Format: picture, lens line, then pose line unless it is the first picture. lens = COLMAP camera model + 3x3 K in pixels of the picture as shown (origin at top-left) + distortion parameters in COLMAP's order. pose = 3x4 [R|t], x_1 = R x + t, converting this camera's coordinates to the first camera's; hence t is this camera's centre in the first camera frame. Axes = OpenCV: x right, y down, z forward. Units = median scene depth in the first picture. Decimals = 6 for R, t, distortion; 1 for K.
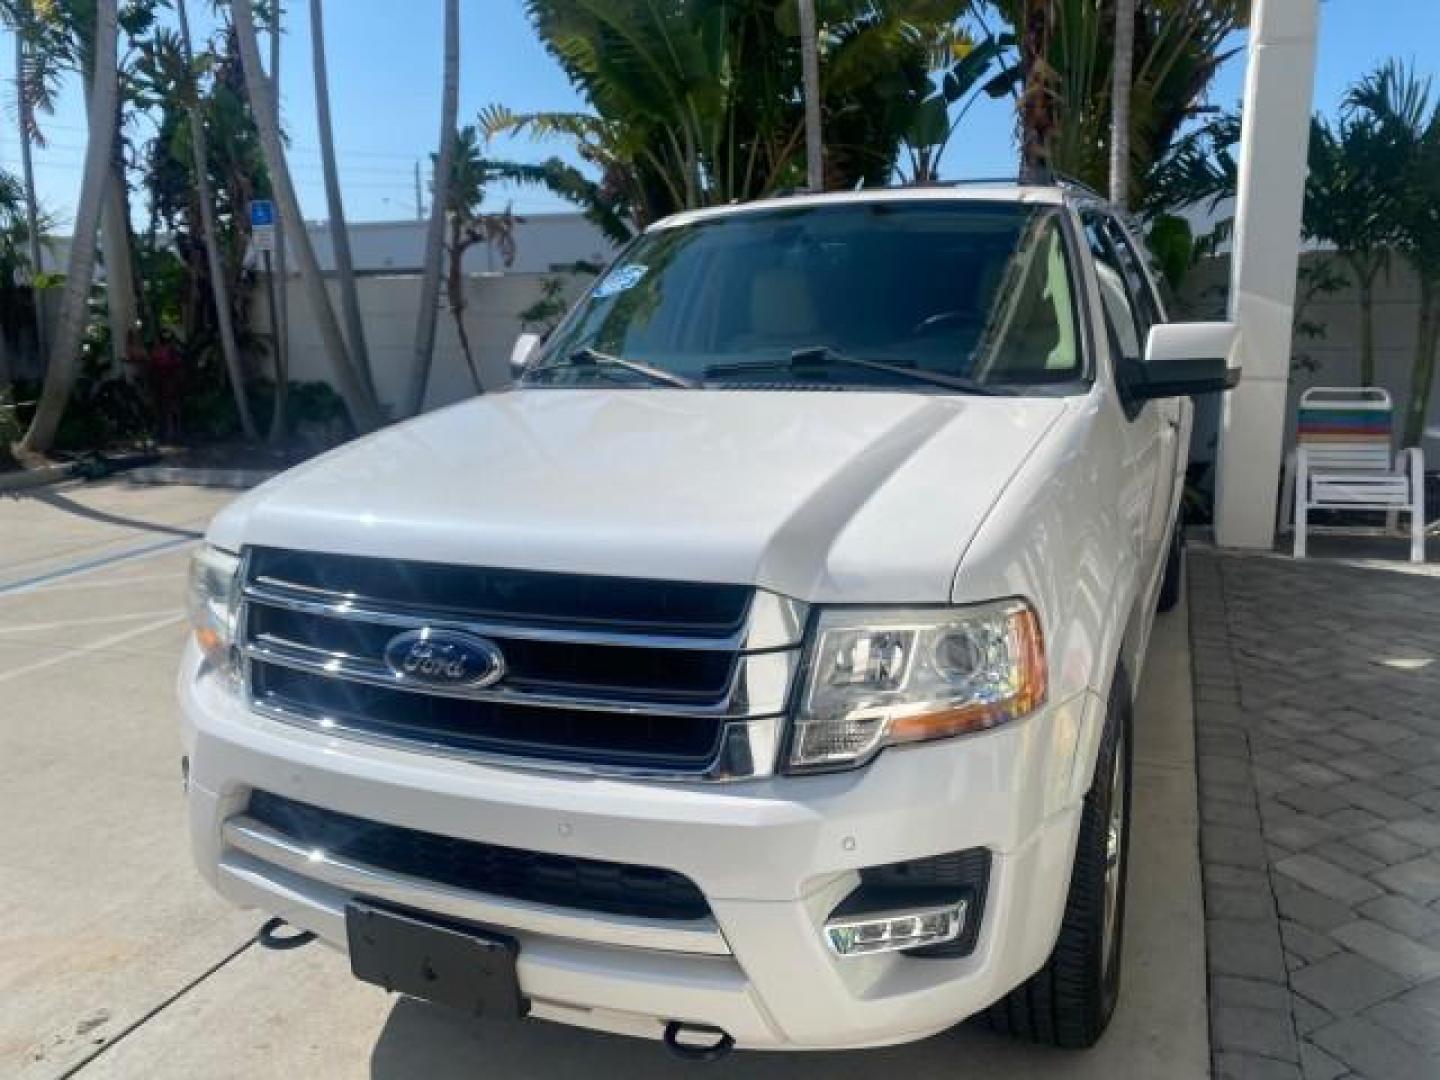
lens RADIAL K [[1109.2, 0, 720.0], [0, 1109.2, 540.0], [0, 0, 1]] dist [-0.004944, -0.002883]
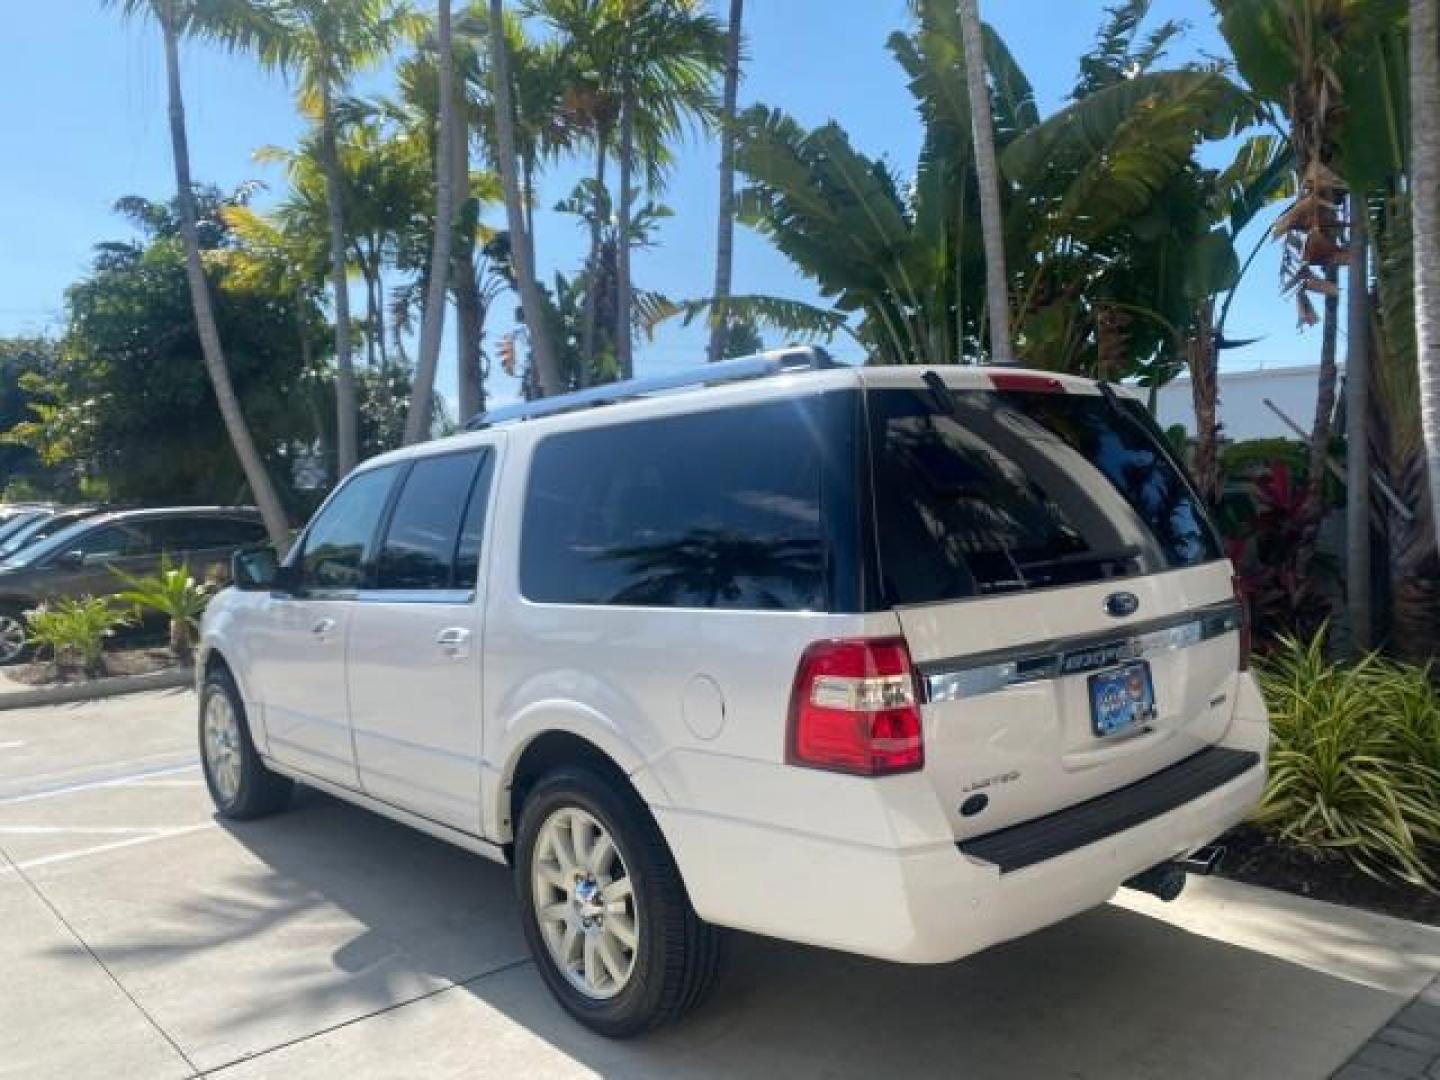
lens RADIAL K [[1117.0, 0, 720.6], [0, 1117.0, 539.2], [0, 0, 1]] dist [0.006413, -0.004548]
pose [[0.892140, 0.012718, -0.451580, 0.244857], [-0.085589, 0.986258, -0.141313, -0.057271], [0.443577, 0.164721, 0.880969, 0.215475]]
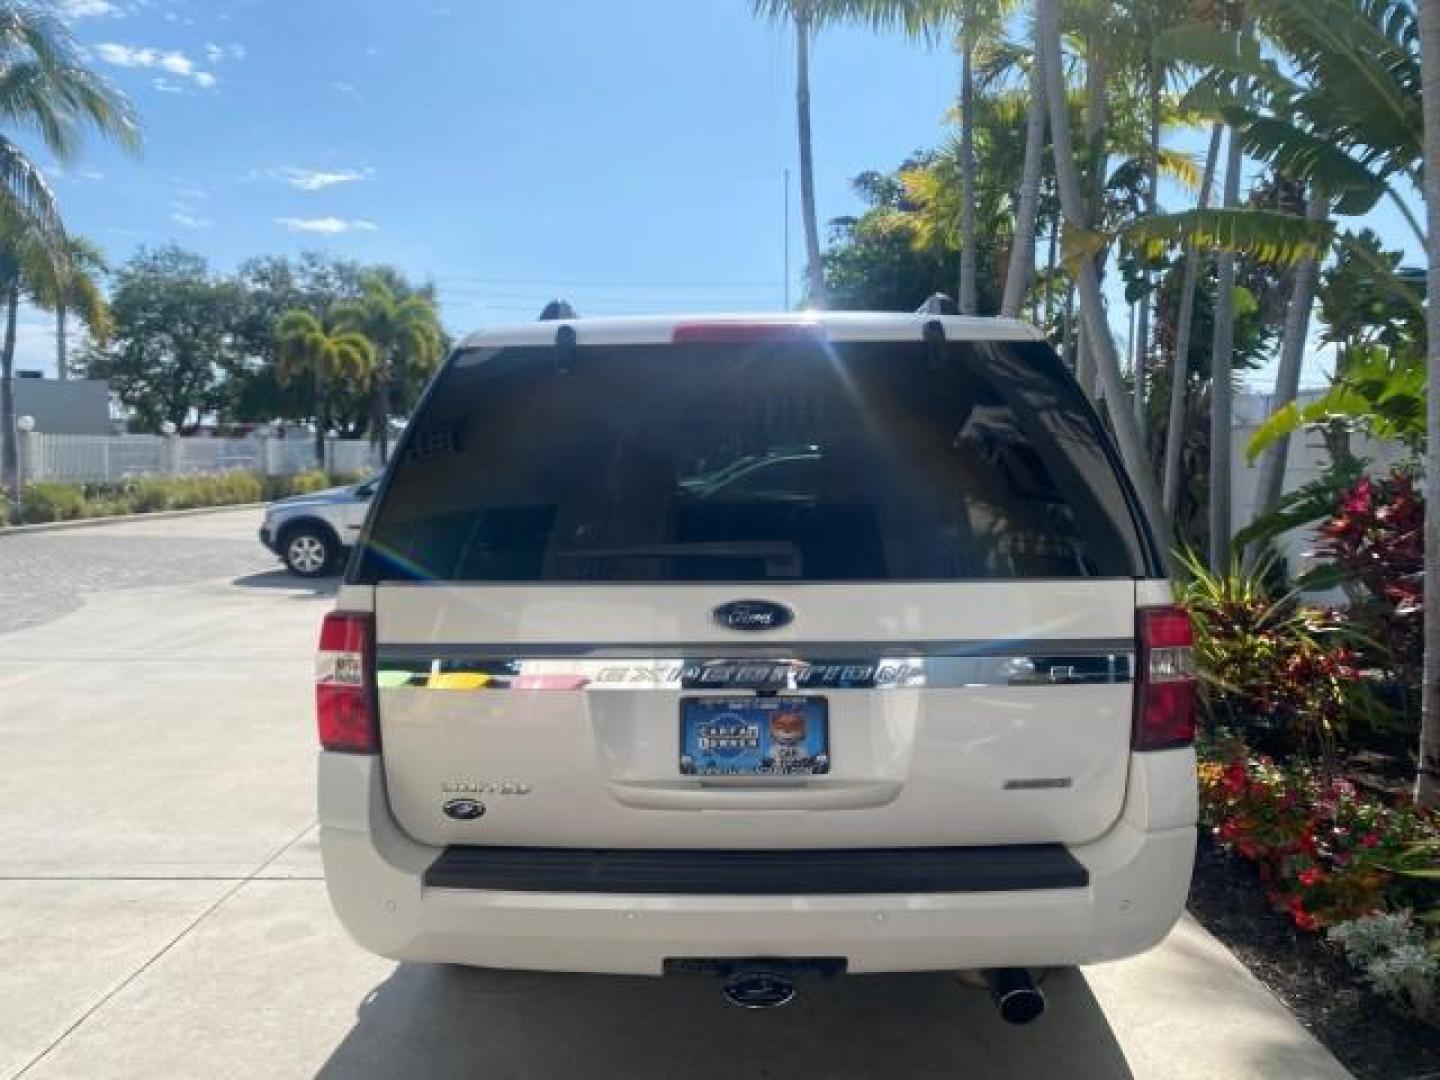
lens RADIAL K [[1120.2, 0, 722.6], [0, 1120.2, 539.5], [0, 0, 1]] dist [0.003163, -0.003064]
pose [[0.360787, 0.088762, -0.928415, 0.437094], [-0.203148, 0.979038, 0.014657, -0.114963], [0.910255, 0.183318, 0.371256, 0.460430]]
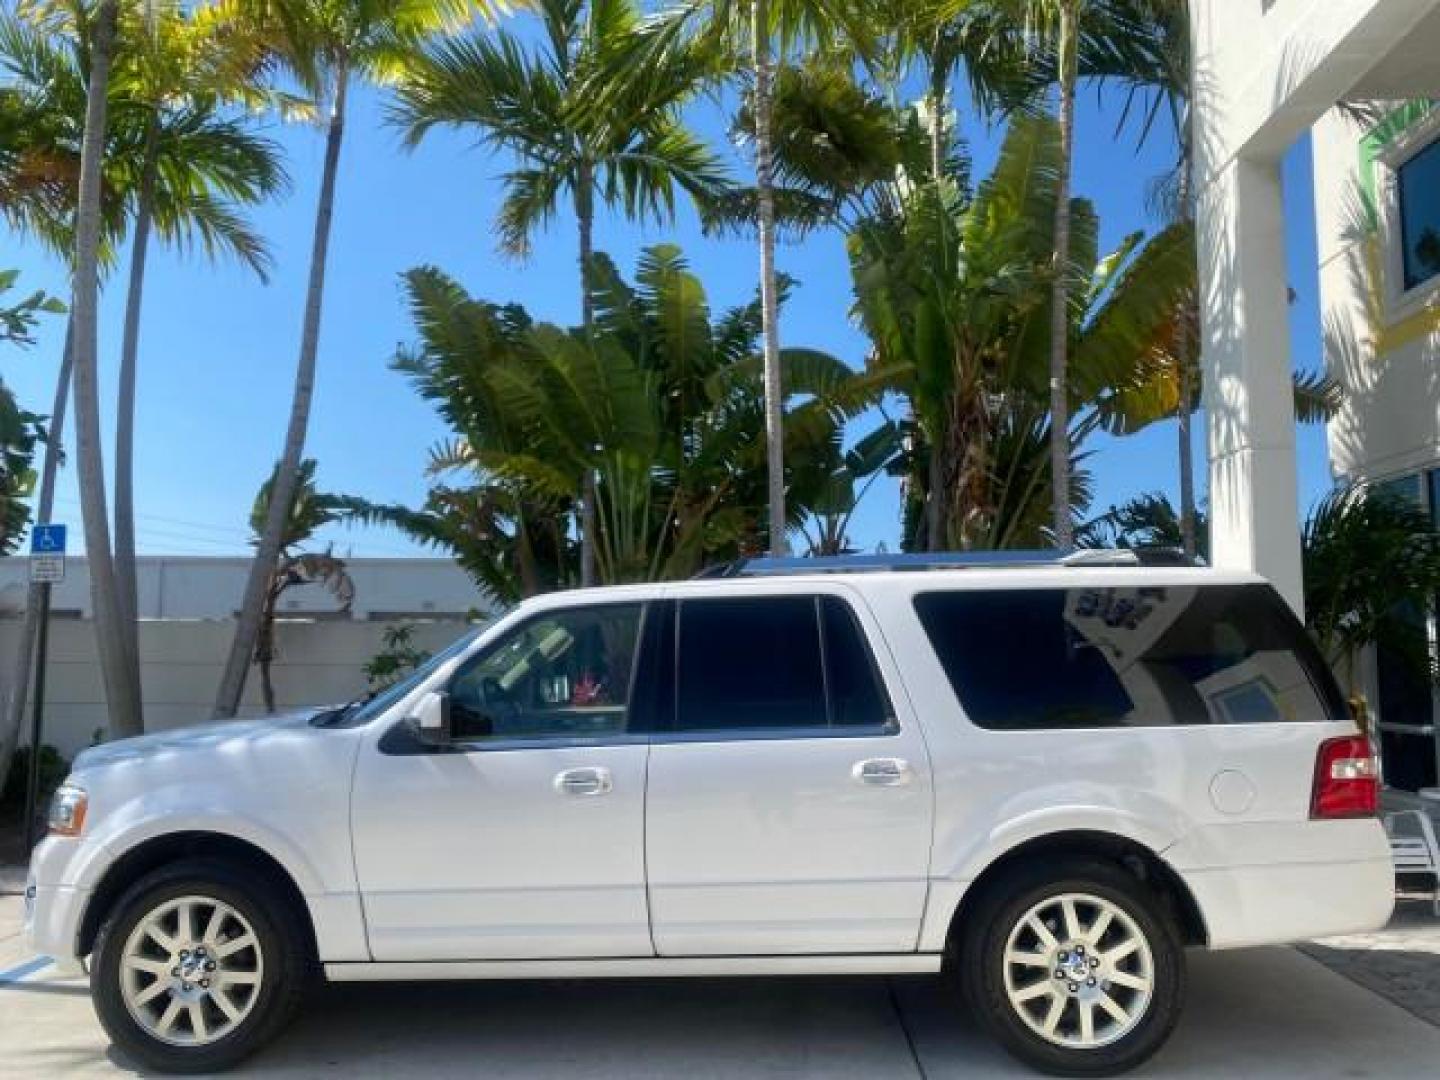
lens RADIAL K [[1122.2, 0, 716.3], [0, 1122.2, 535.8], [0, 0, 1]] dist [0.001066, -0.001505]
pose [[0.942629, 0.060226, 0.328365, -0.266095], [0.046368, 0.950441, -0.307429, -0.022802], [-0.330607, 0.305017, 0.893120, 0.116985]]
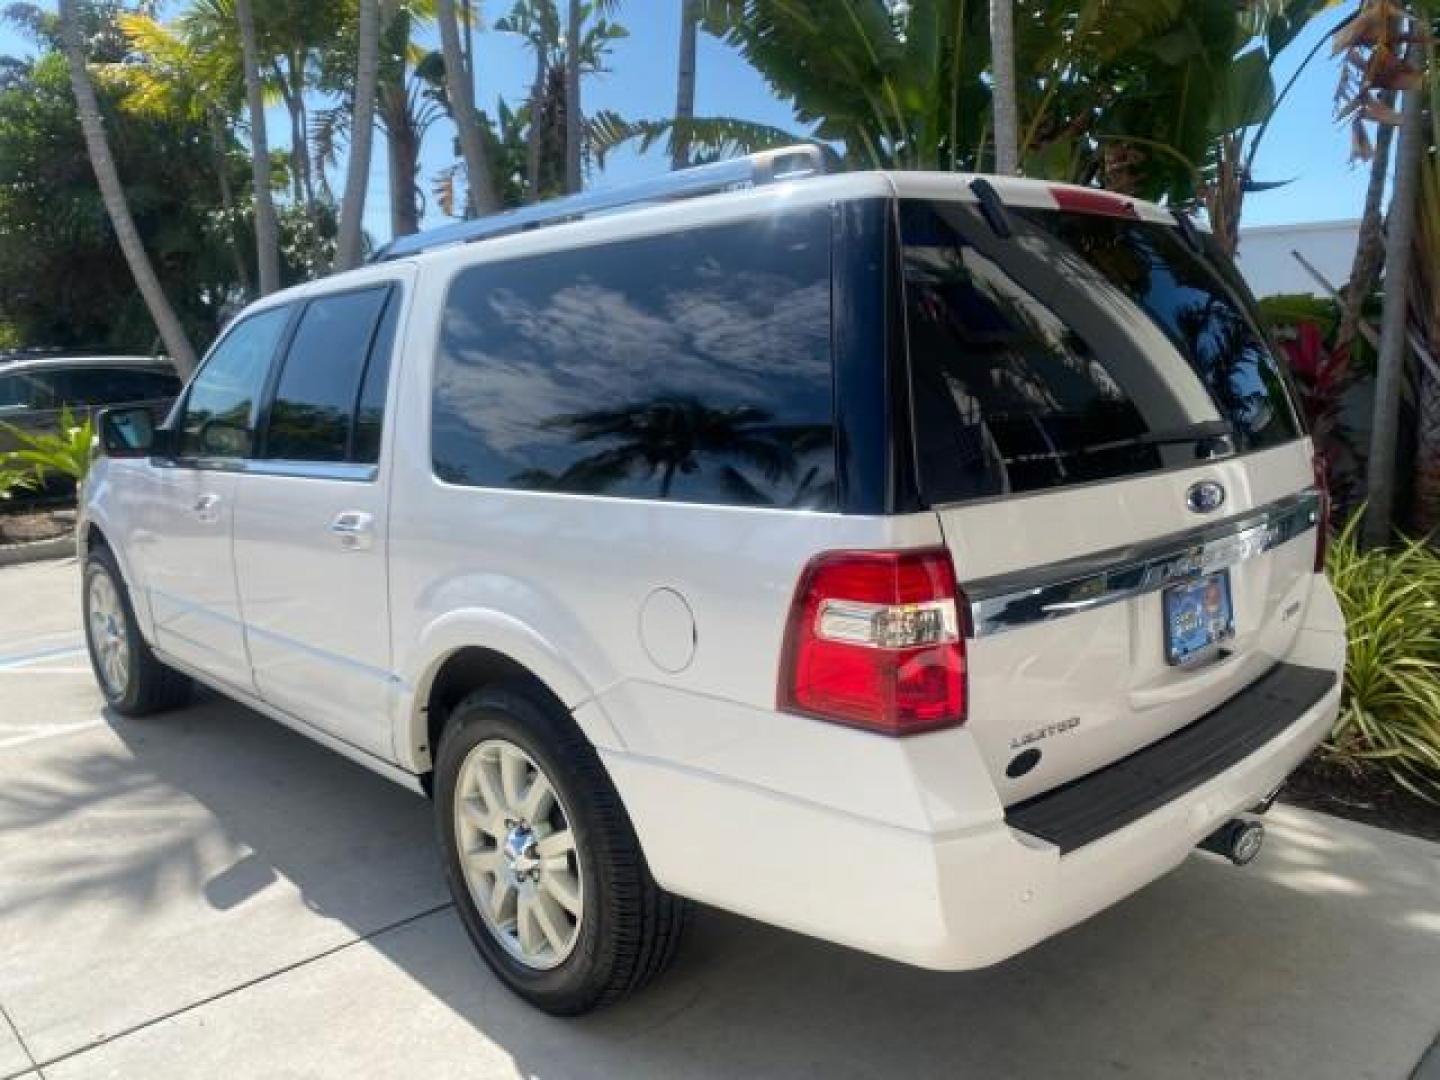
lens RADIAL K [[1120.2, 0, 722.6], [0, 1120.2, 539.5], [0, 0, 1]] dist [0.003163, -0.003064]
pose [[0.909796, 0.075324, -0.408164, 0.205982], [-0.091760, 0.995564, -0.020807, -0.069824], [0.404785, 0.056383, 0.912672, 0.283800]]
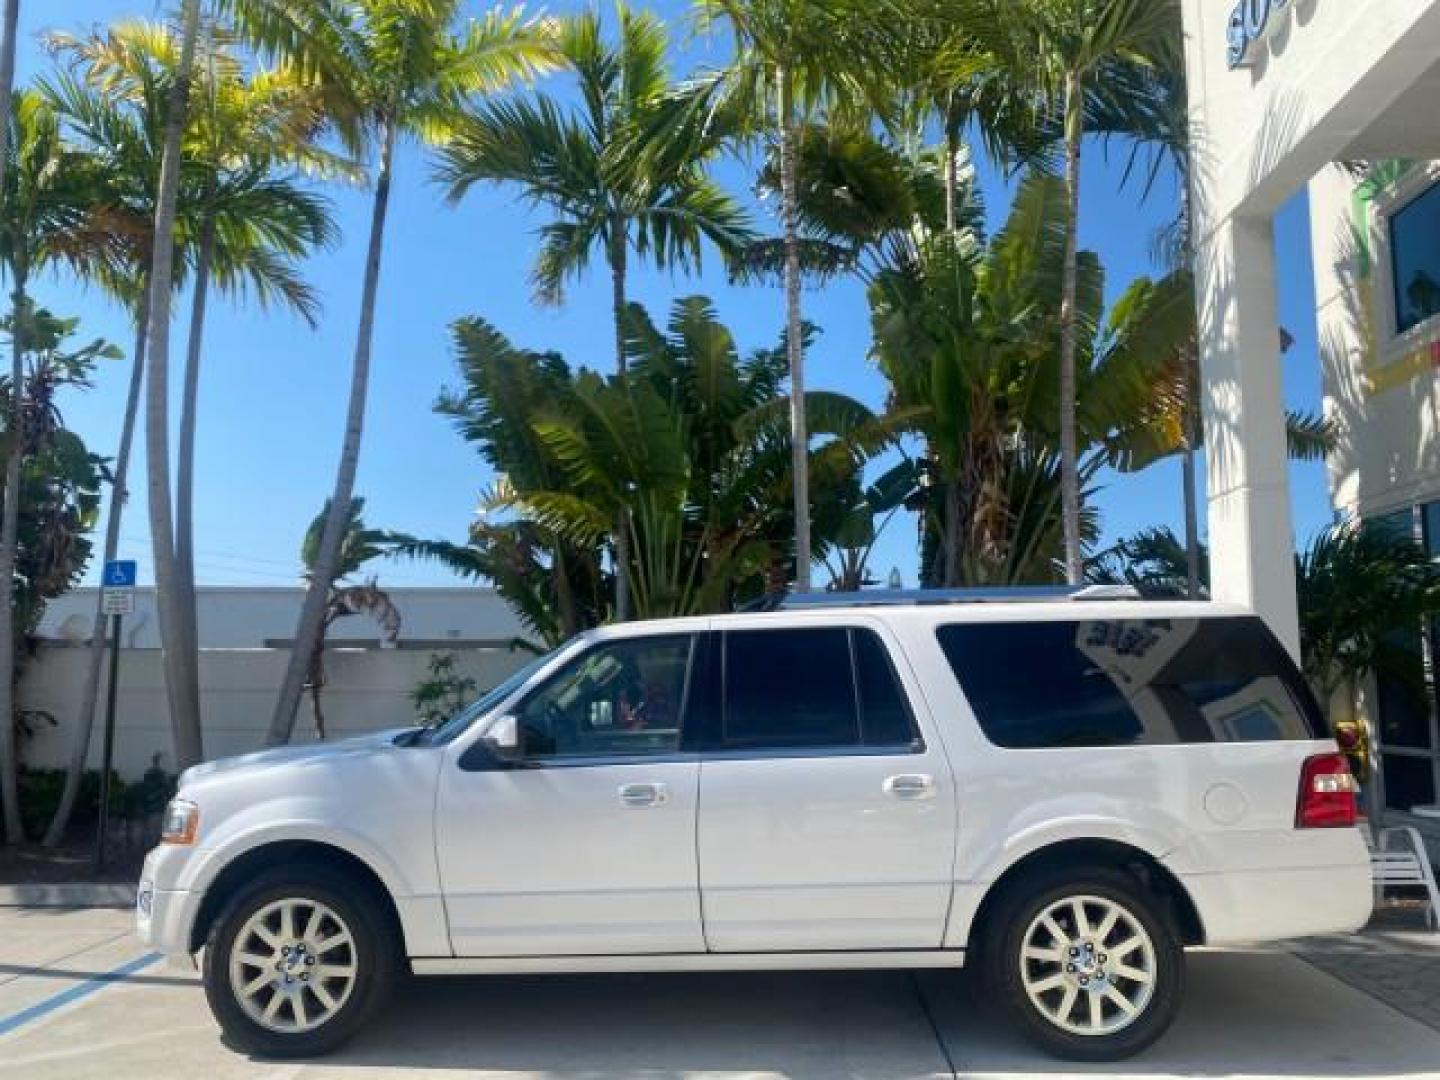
lens RADIAL K [[1113.3, 0, 720.0], [0, 1113.3, 540.0], [0, 0, 1]] dist [0.005137, -0.000384]
pose [[0.946054, 0.063883, 0.317648, -0.295764], [0.046311, 0.943643, -0.327708, -0.012488], [-0.320681, 0.324740, 0.889780, 0.073570]]
